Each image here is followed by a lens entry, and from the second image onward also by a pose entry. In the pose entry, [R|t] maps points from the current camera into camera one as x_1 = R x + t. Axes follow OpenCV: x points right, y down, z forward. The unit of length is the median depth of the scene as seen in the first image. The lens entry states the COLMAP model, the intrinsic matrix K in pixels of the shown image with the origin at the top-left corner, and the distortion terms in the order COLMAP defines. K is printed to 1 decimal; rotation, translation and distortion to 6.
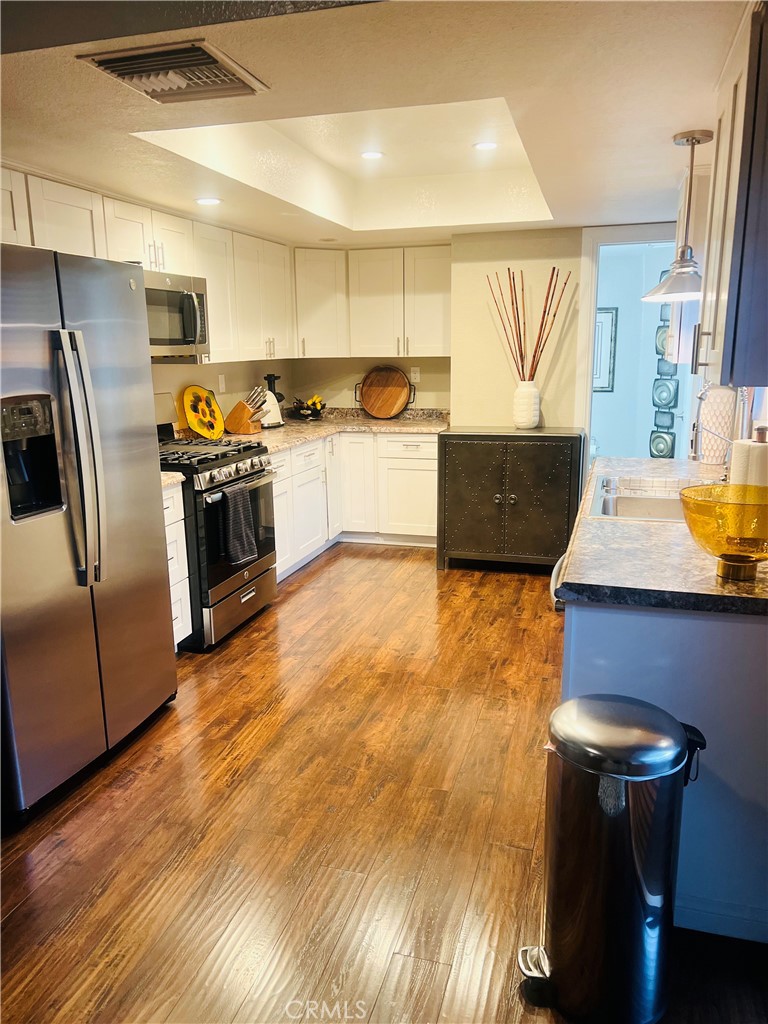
lens RADIAL K [[772.4, 0, 385.1], [0, 772.4, 511.8], [0, 0, 1]] dist [0.046483, -0.027470]
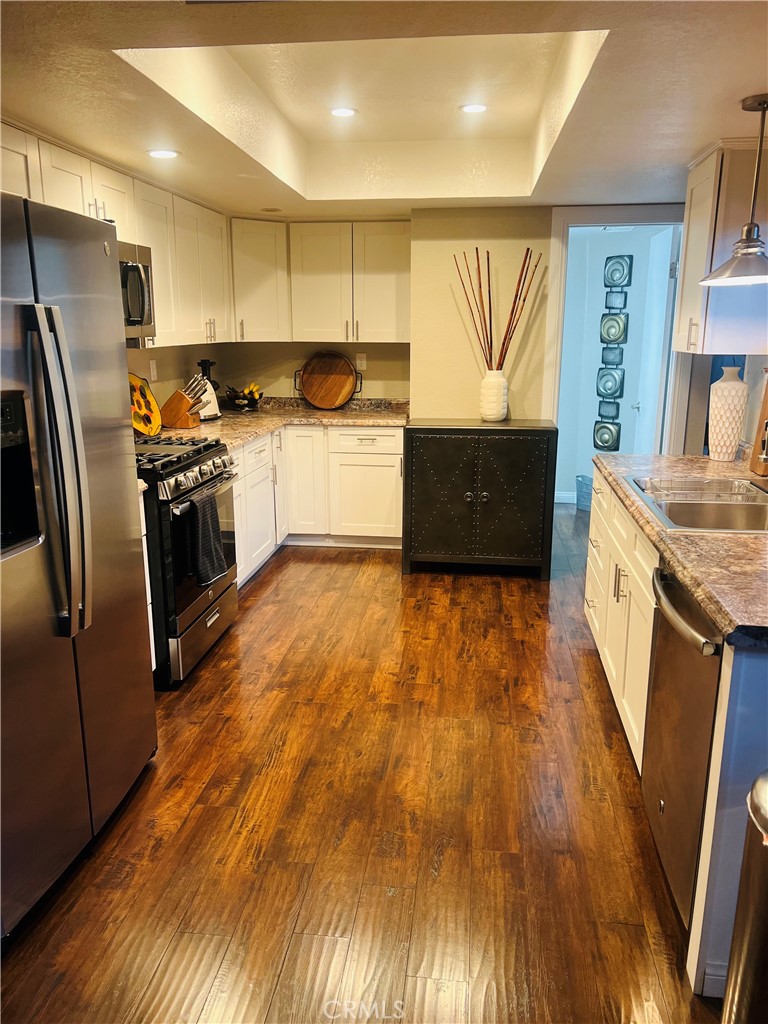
lens RADIAL K [[772.4, 0, 384.5], [0, 772.4, 511.3], [0, 0, 1]] dist [0.046483, -0.027470]
pose [[0.986818, -0.023402, 0.160135, -0.112170], [0.020335, 0.999578, 0.020767, -0.022662], [-0.160553, -0.017237, 0.986877, 0.105540]]
